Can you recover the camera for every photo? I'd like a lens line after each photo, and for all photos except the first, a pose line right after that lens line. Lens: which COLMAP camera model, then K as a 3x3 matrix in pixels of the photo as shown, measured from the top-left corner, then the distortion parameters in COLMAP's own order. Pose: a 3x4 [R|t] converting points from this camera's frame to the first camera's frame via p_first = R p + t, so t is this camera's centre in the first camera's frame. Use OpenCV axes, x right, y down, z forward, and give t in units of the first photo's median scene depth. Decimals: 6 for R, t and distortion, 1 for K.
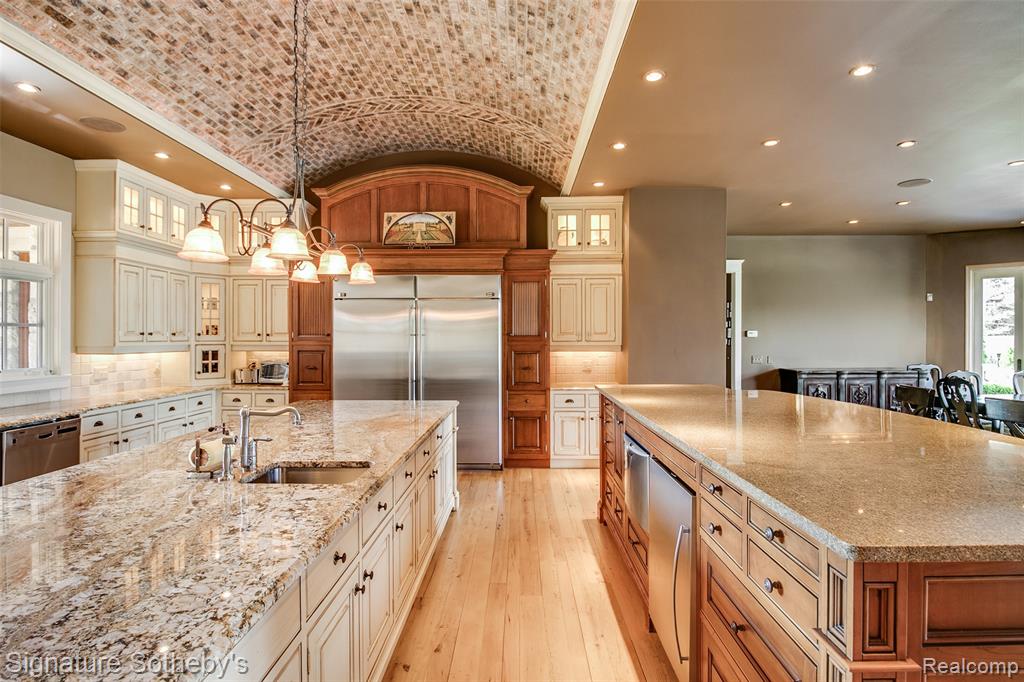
lens RADIAL K [[489.0, 0, 517.8], [0, 489.0, 340.2], [0, 0, 1]] dist [-0.000687, -0.000662]
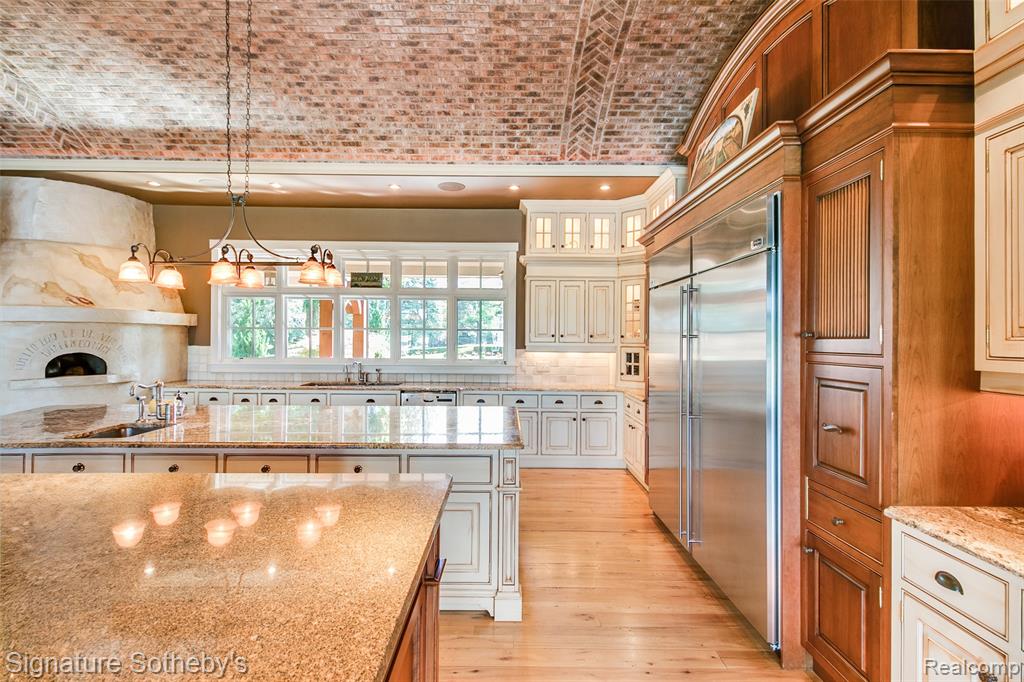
lens RADIAL K [[489.0, 0, 515.0], [0, 489.0, 335.6], [0, 0, 1]] dist [-0.000687, -0.000662]
pose [[0.019081, -0.007884, -0.999787, 0.411845], [-0.015553, 0.999846, -0.008182, -0.002151], [0.999697, 0.015705, 0.018955, 0.855329]]
